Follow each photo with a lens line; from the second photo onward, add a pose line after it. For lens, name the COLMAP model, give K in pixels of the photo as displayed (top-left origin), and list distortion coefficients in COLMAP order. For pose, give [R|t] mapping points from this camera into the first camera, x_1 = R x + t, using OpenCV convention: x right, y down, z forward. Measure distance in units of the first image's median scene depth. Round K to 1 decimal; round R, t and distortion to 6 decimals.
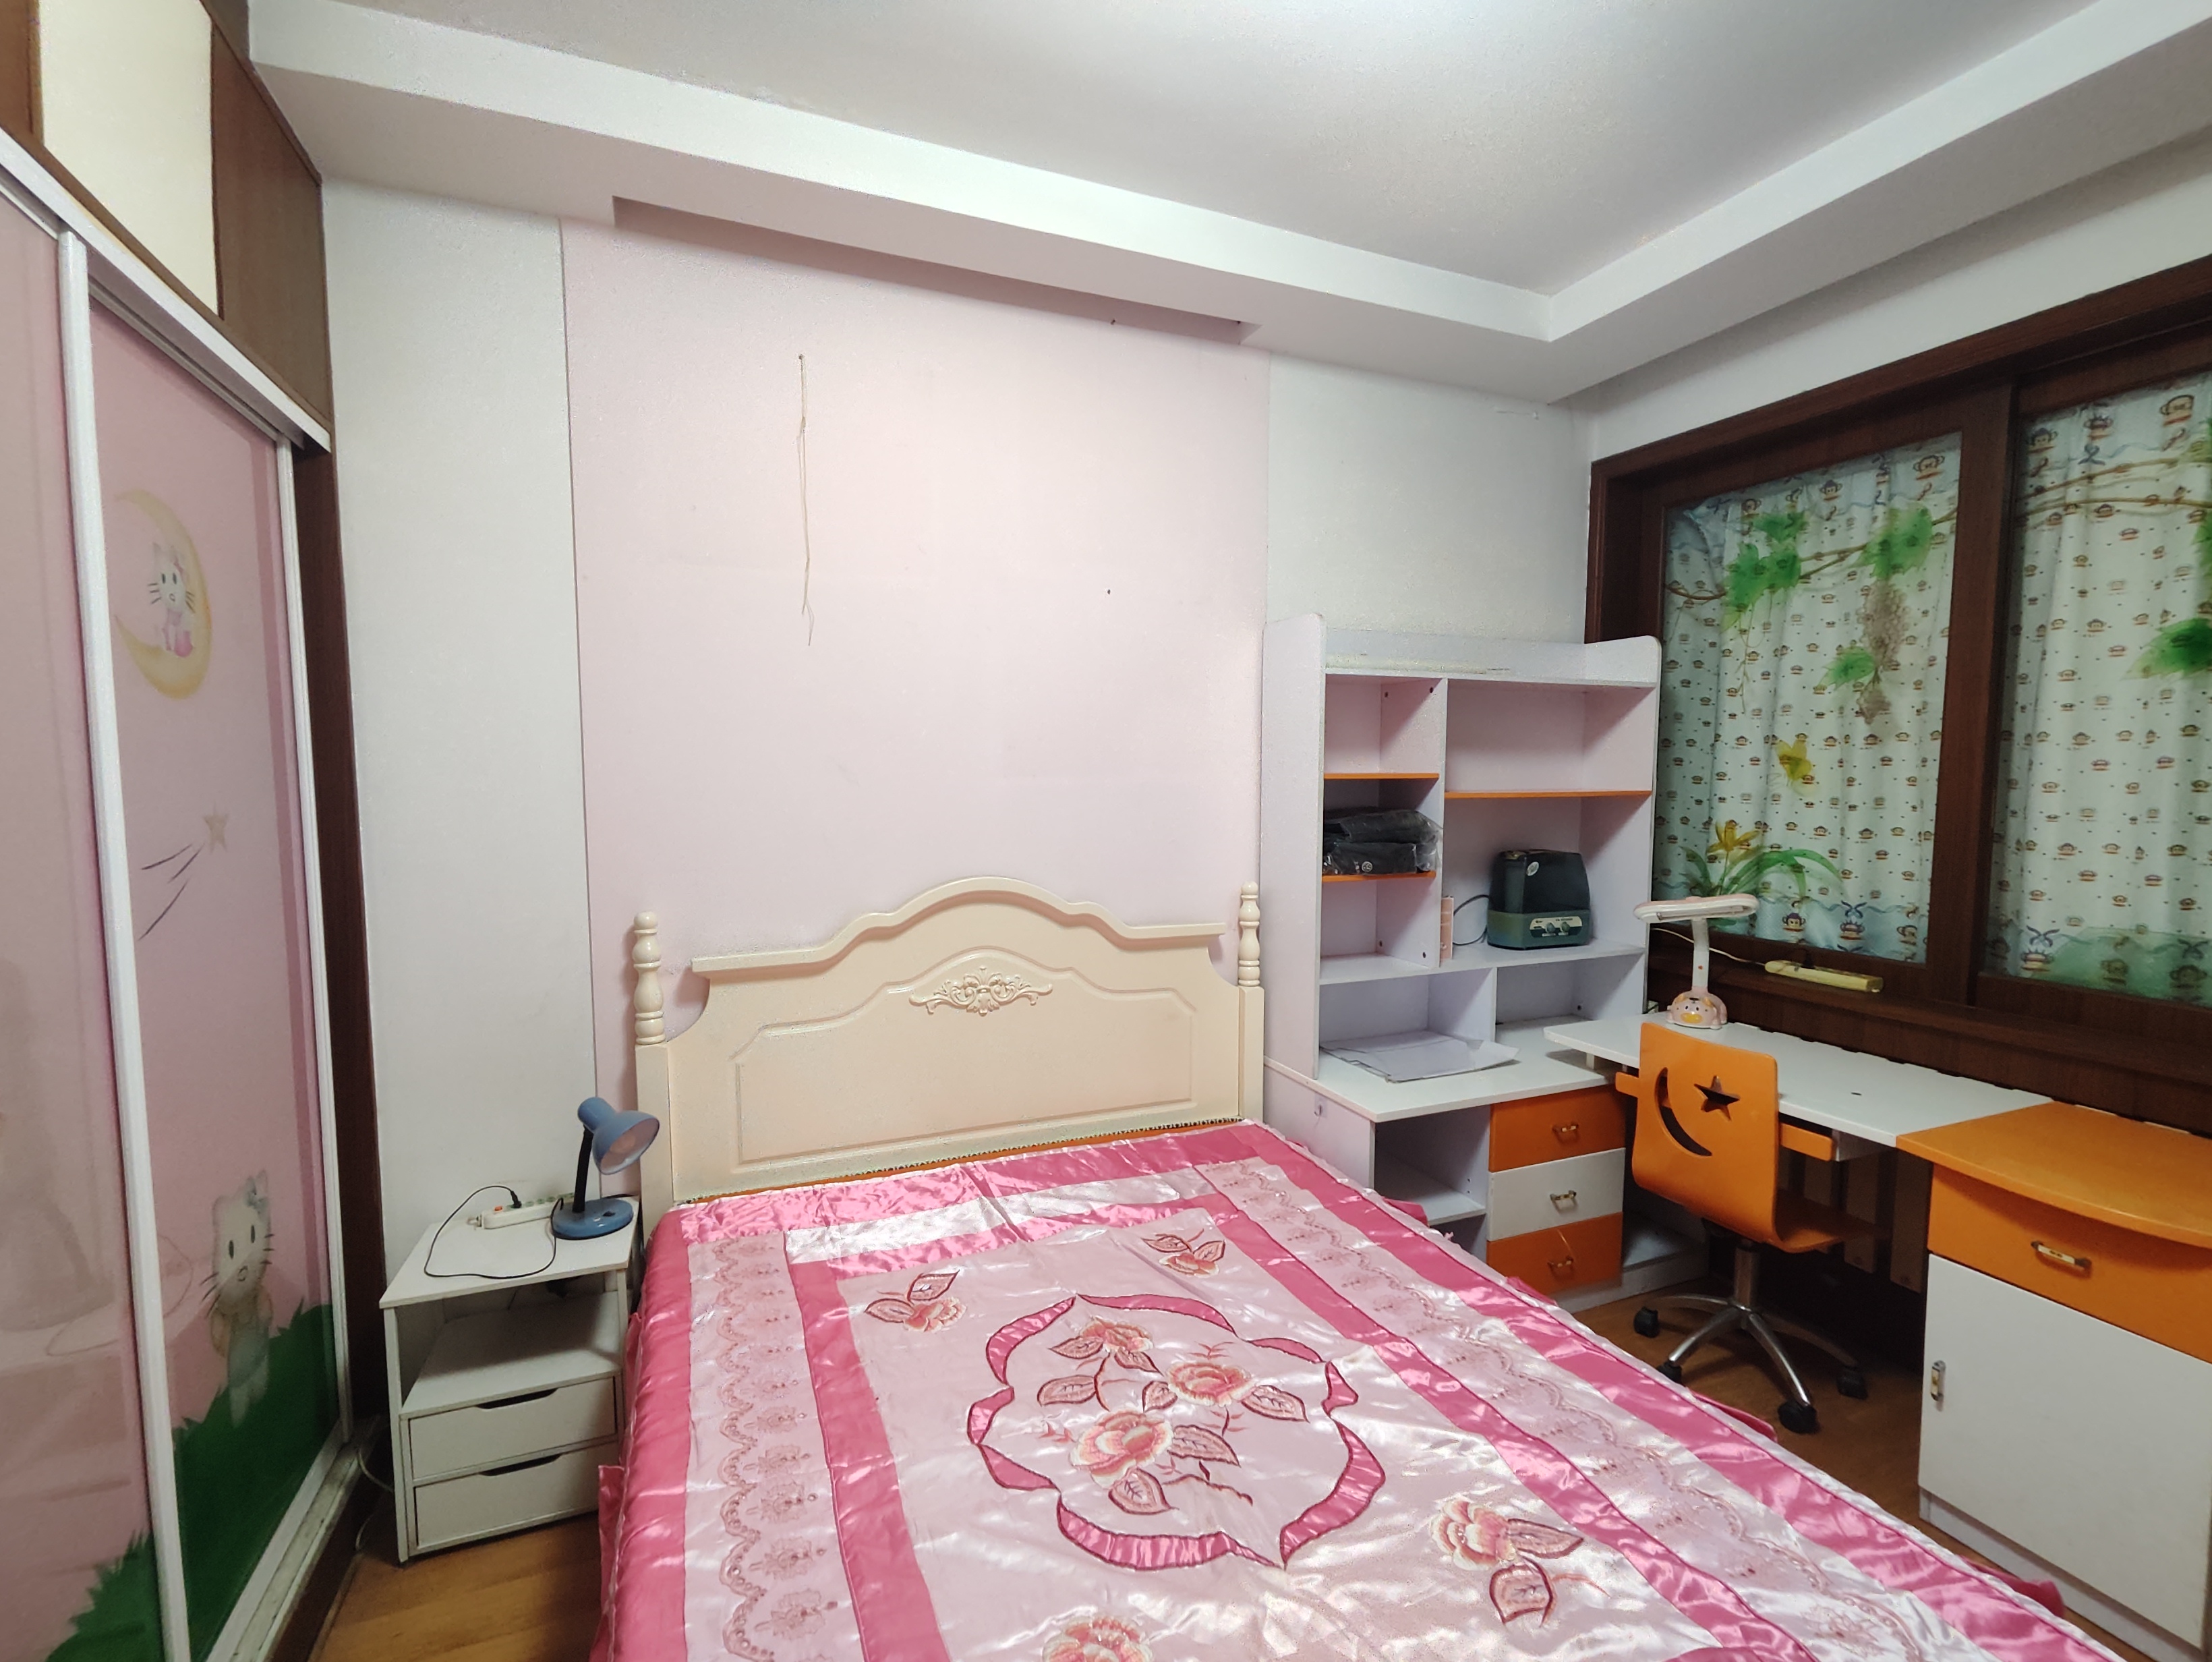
lens RADIAL K [[1006.5, 0, 1102.3], [0, 1006.5, 843.1], [0, 0, 1]] dist [-0.001859, 0.002847]
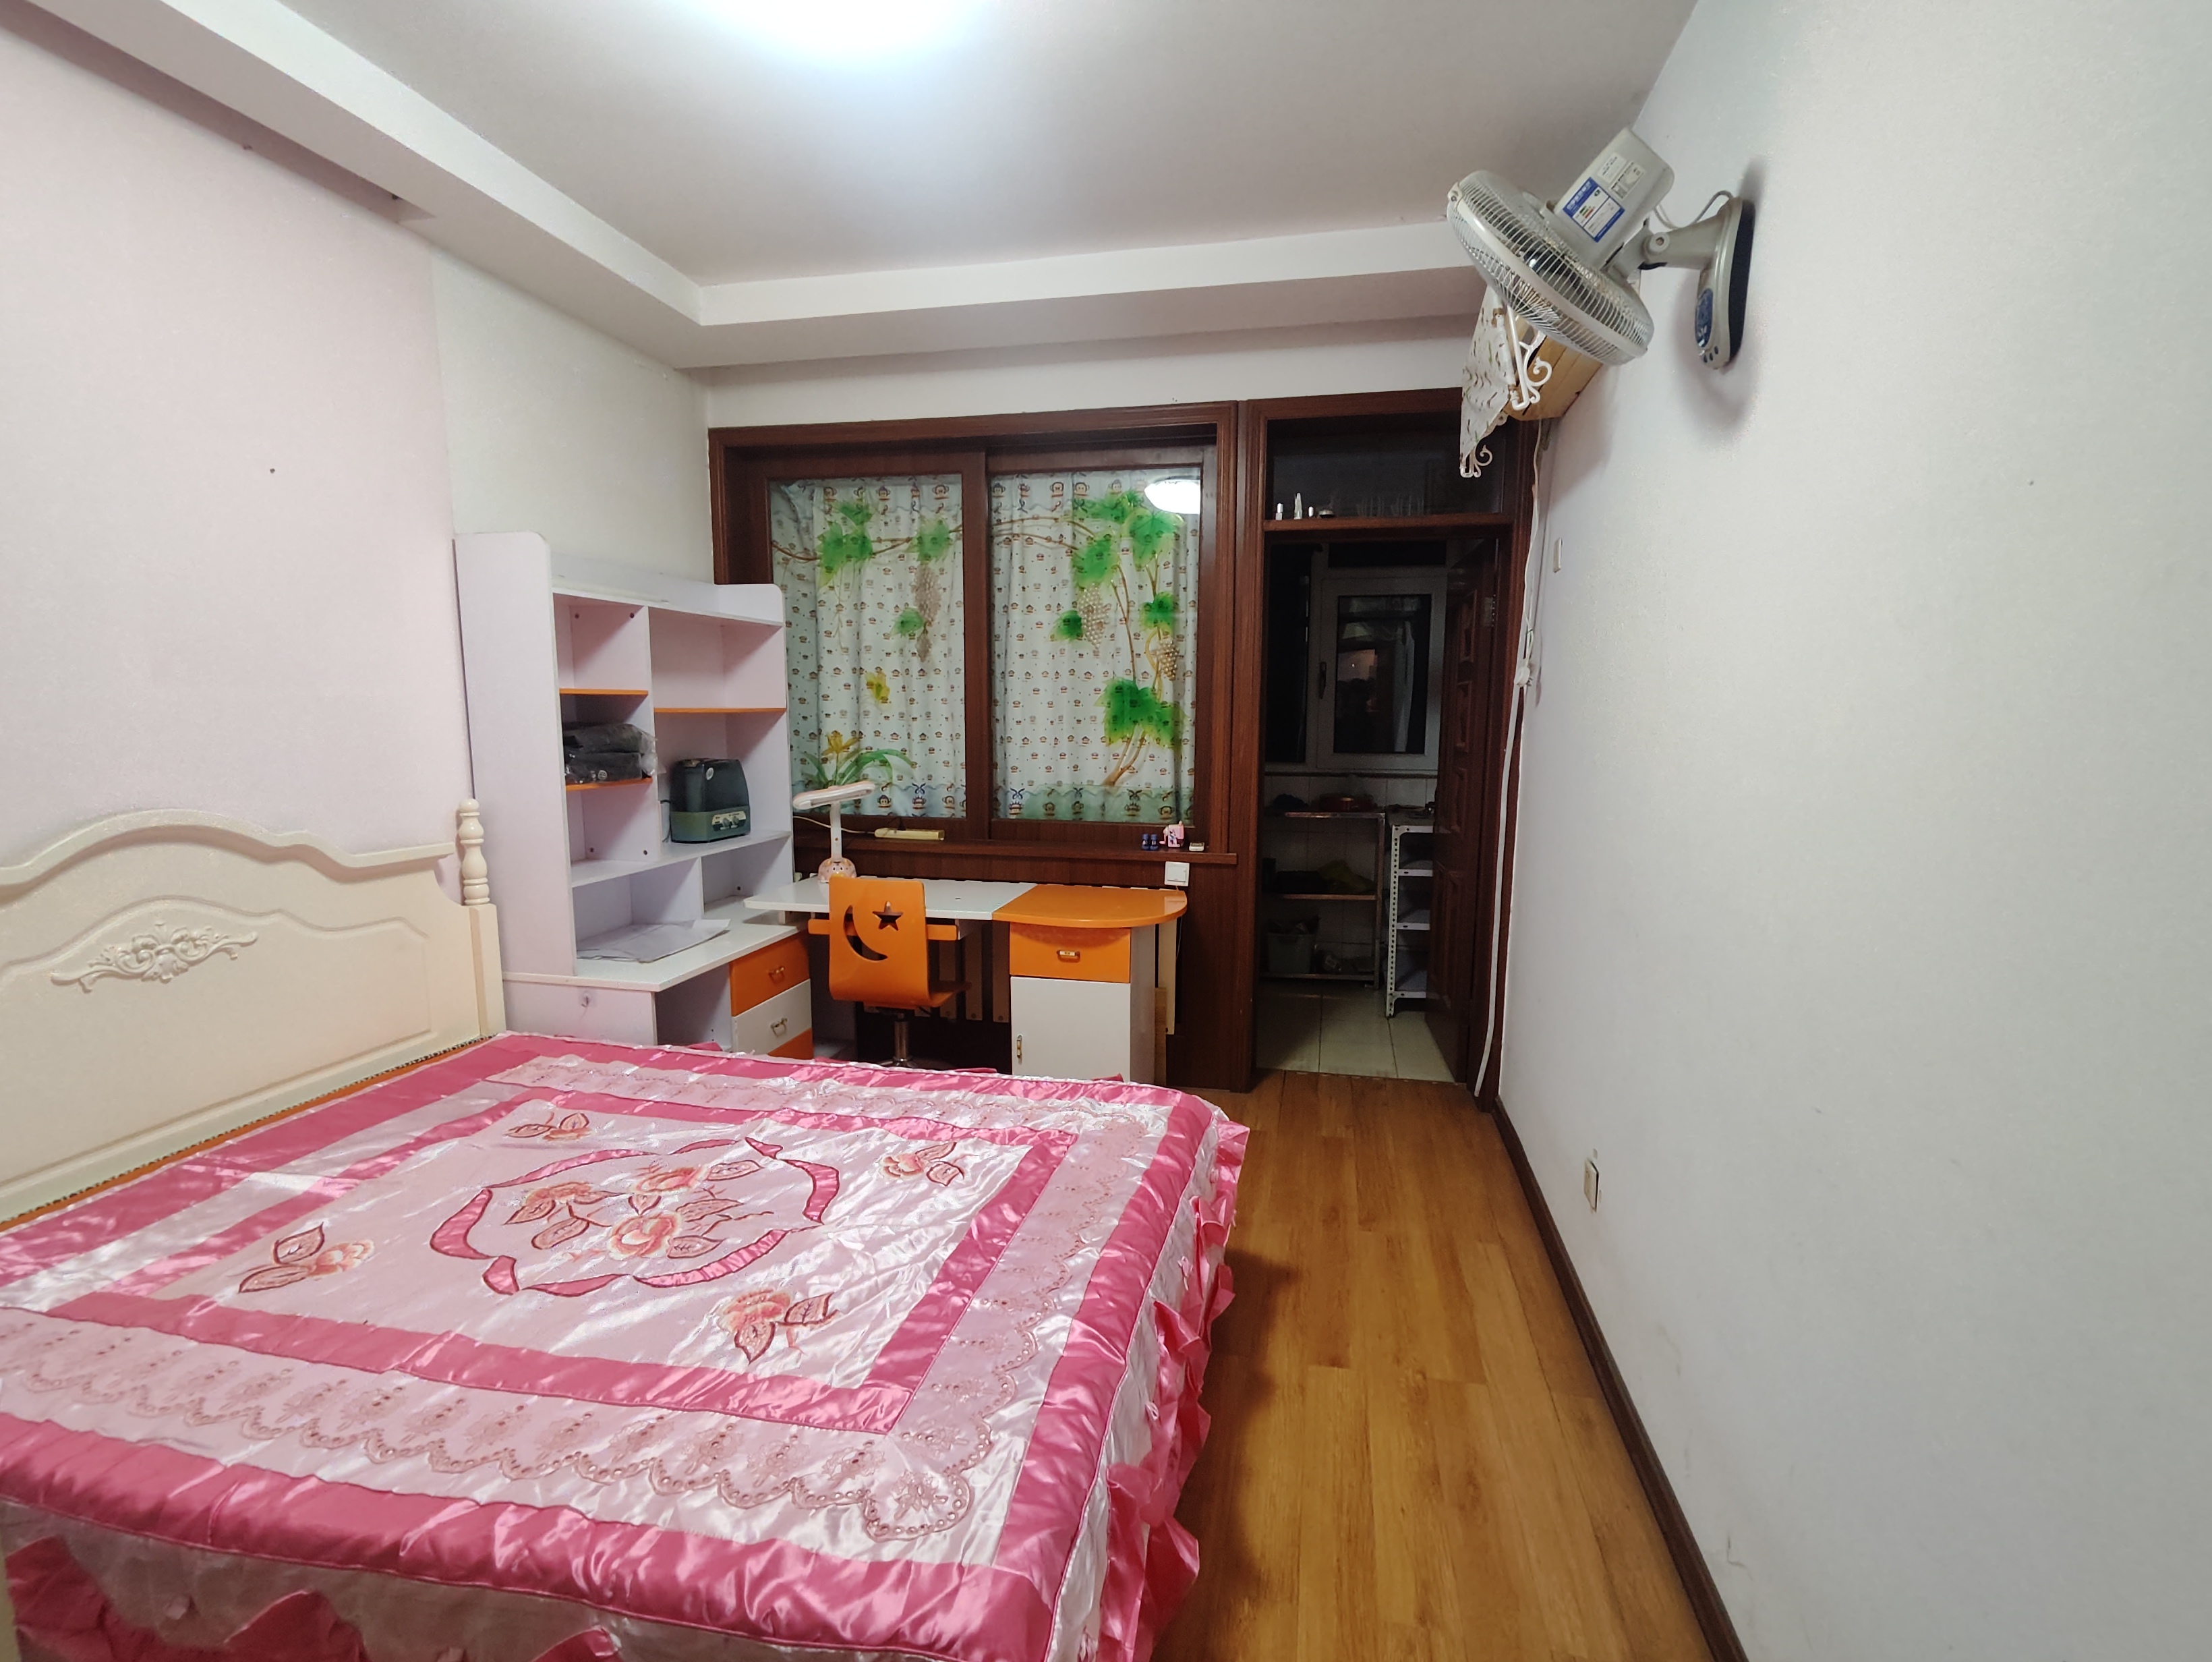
lens RADIAL K [[1006.5, 0, 1115.8], [0, 1006.5, 831.3], [0, 0, 1]] dist [-0.001859, 0.002847]
pose [[0.567098, -0.097767, 0.817827, -0.342364], [0.052645, 0.995202, 0.082466, 0.024956], [-0.821966, -0.003711, 0.569524, -0.086855]]
